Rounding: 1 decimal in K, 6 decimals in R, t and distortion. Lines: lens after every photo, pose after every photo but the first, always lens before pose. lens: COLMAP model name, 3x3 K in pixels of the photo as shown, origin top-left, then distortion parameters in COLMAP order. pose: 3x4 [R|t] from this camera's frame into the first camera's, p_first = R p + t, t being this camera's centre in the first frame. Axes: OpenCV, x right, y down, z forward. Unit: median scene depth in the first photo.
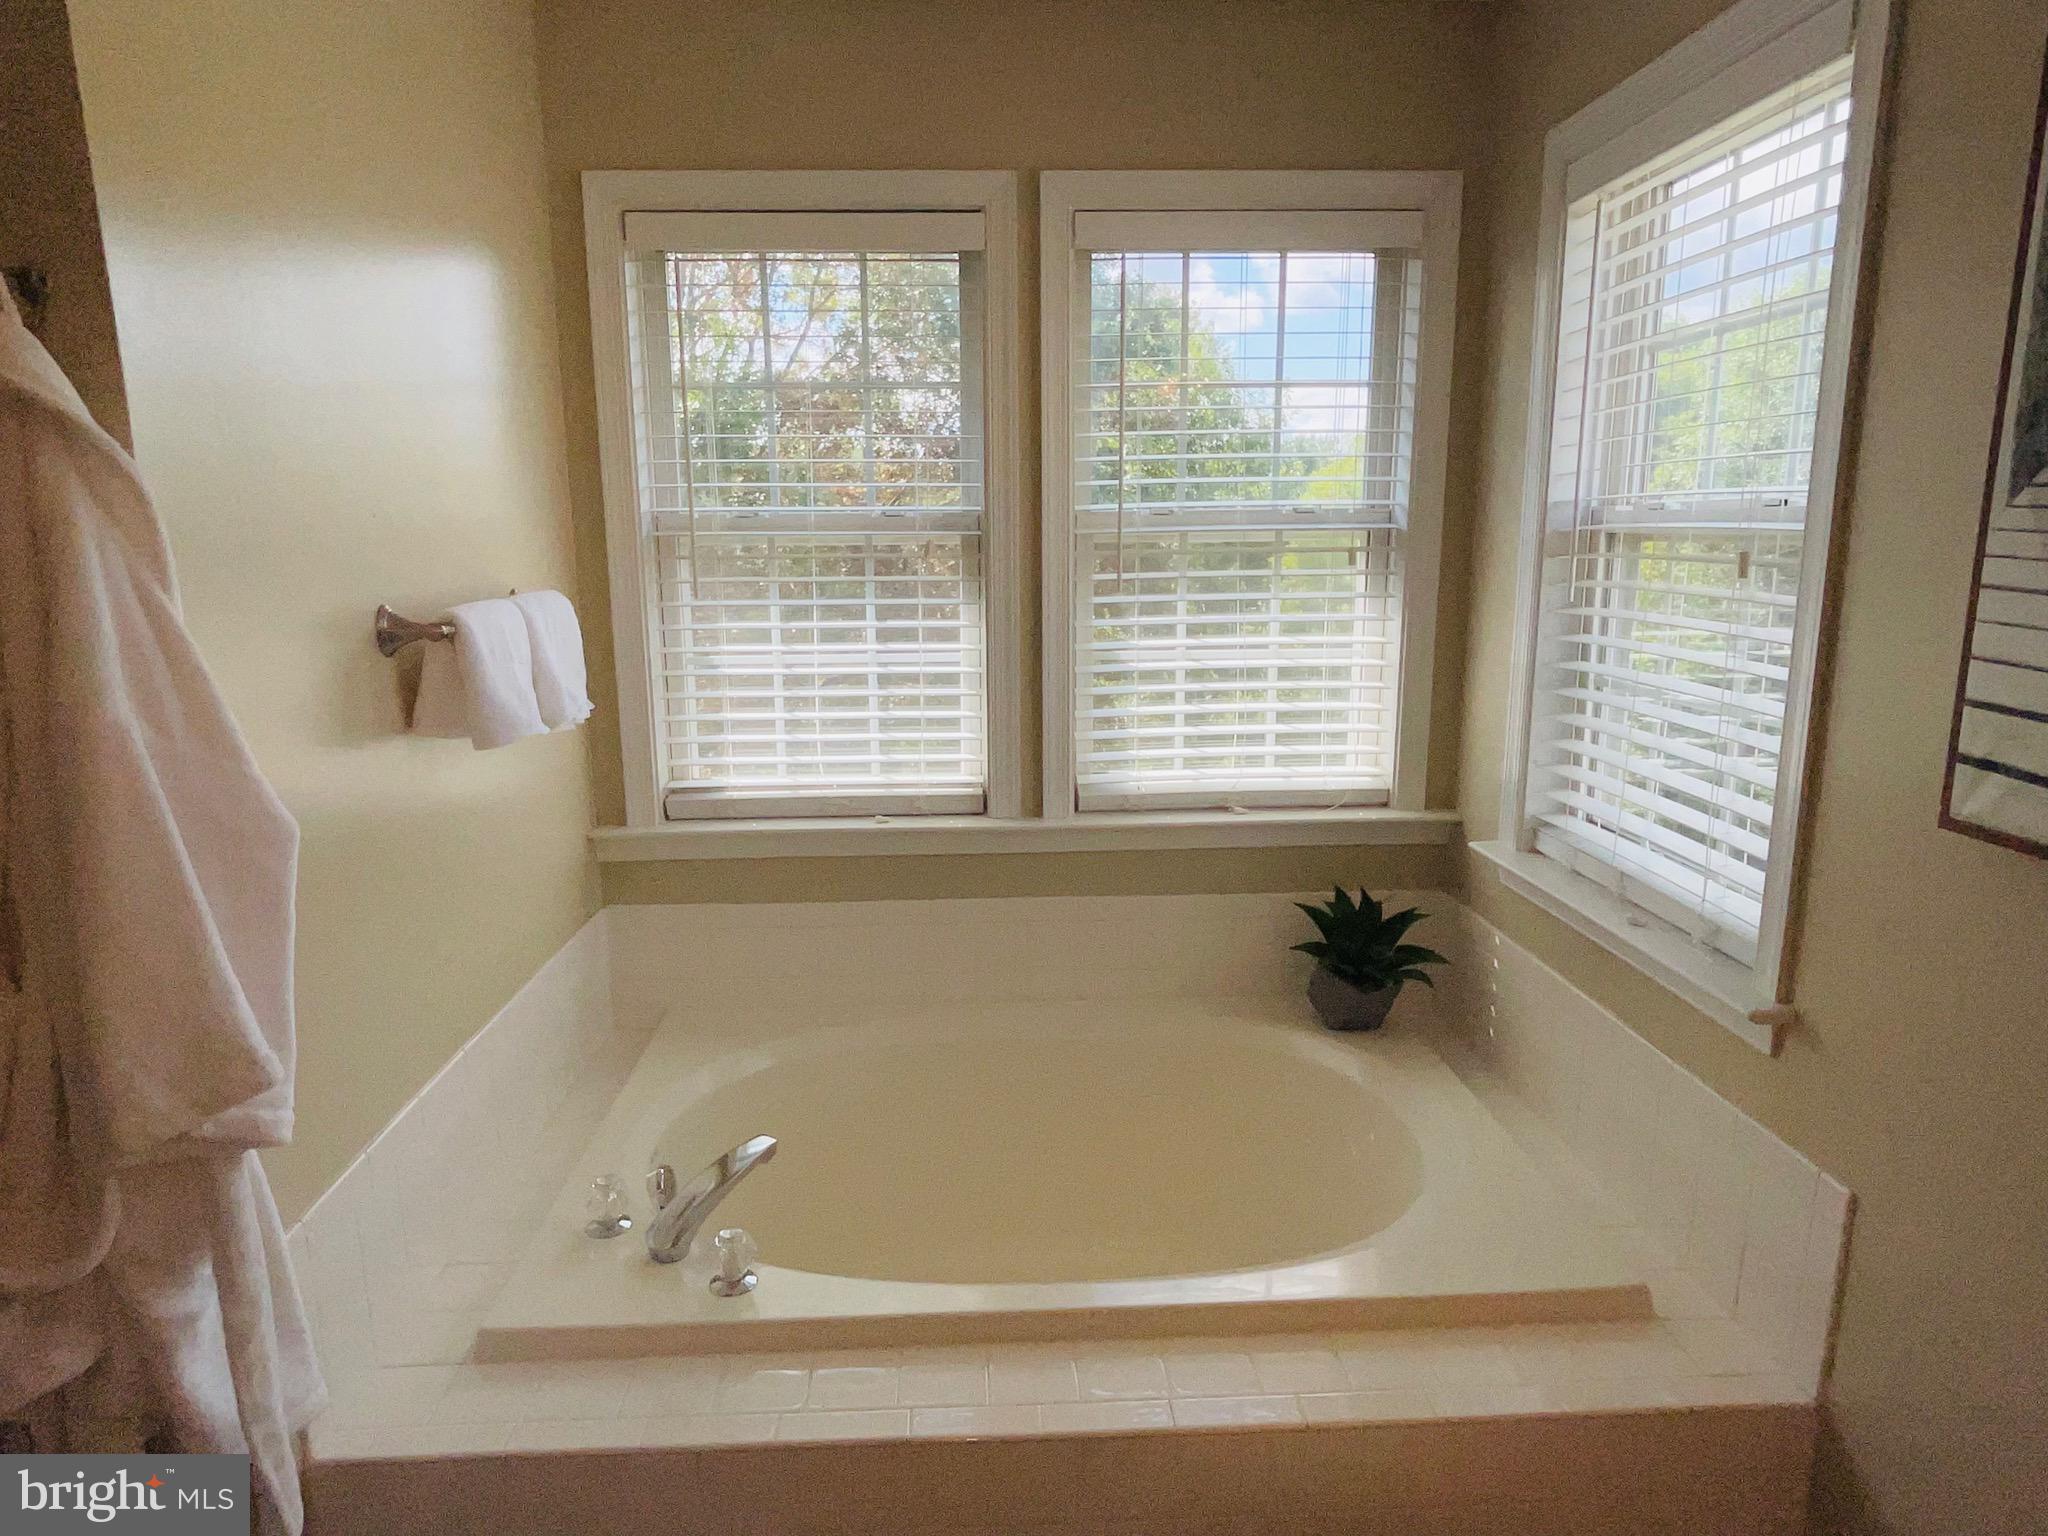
lens RADIAL K [[1232.0, 0, 1016.7], [0, 1232.0, 762.7], [0, 0, 1]] dist [0.009230, 0.001857]
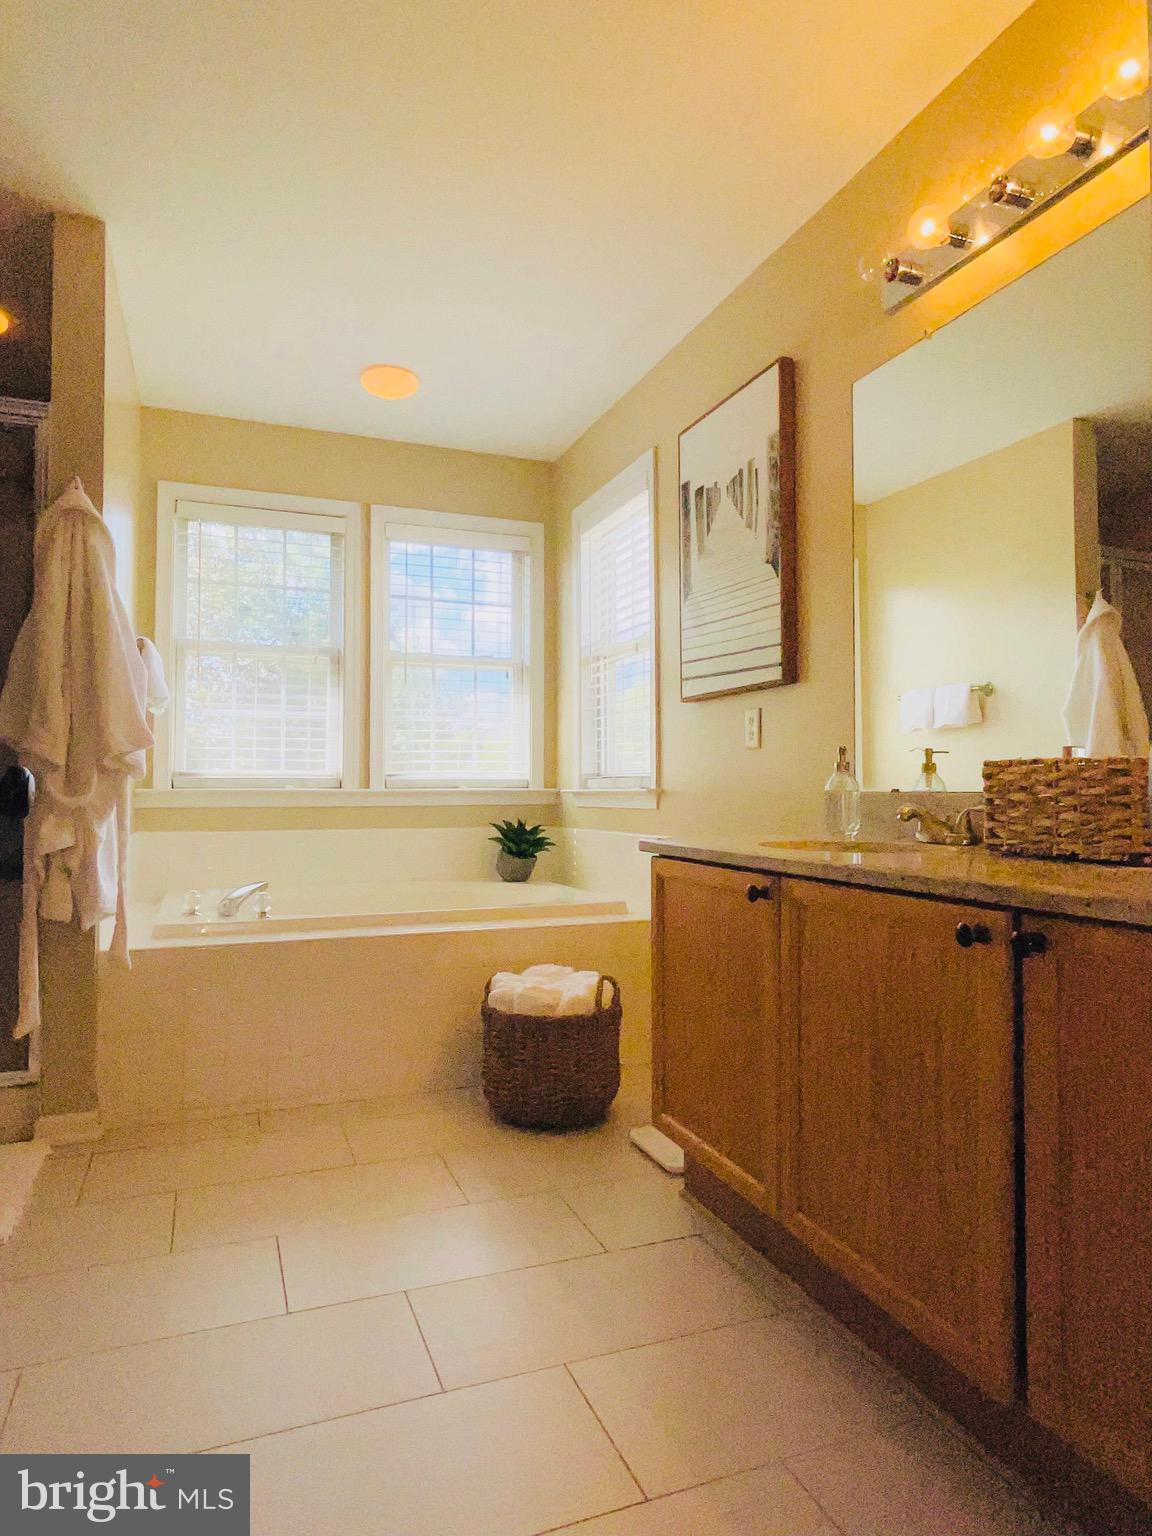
lens RADIAL K [[924.0, 0, 575.9], [0, 924.0, 774.4], [0, 0, 1]] dist [0.009230, 0.001857]
pose [[0.944540, 0.015616, 0.328025, -0.172041], [0.056662, 0.976138, -0.209627, 0.387918], [-0.323471, 0.216588, 0.921117, -0.595901]]
